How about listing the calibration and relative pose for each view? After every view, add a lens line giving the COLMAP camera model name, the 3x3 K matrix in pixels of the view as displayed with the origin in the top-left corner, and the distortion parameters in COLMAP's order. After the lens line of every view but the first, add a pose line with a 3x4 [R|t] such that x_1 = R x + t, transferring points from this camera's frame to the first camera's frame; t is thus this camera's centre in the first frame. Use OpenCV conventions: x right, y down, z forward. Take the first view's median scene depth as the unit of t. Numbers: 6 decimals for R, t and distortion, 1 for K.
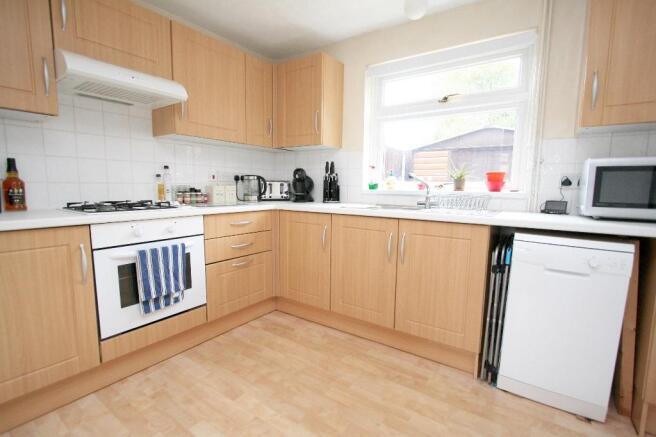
lens RADIAL K [[313.1, 0, 328.0], [0, 313.1, 218.5], [0, 0, 1]] dist [0.000604, -0.000002]
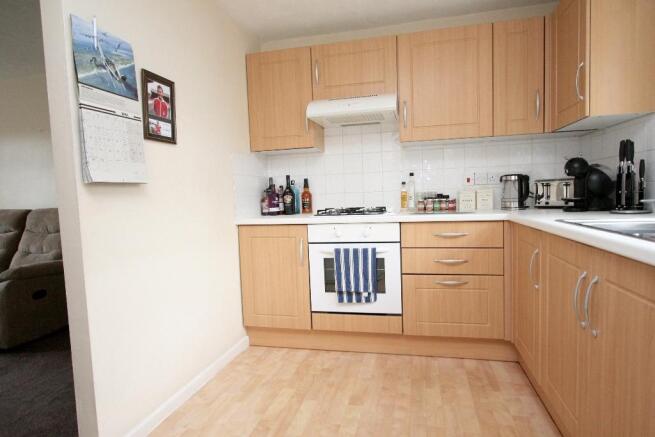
lens RADIAL K [[379.9, 0, 327.5], [0, 379.9, 218.5], [0, 0, 1]] dist [0.000356, 0.000808]
pose [[0.360847, 0.034954, -0.931970, 0.624827], [-0.058762, 0.998164, 0.014685, -0.027297], [0.930772, 0.049465, 0.362238, 0.359685]]
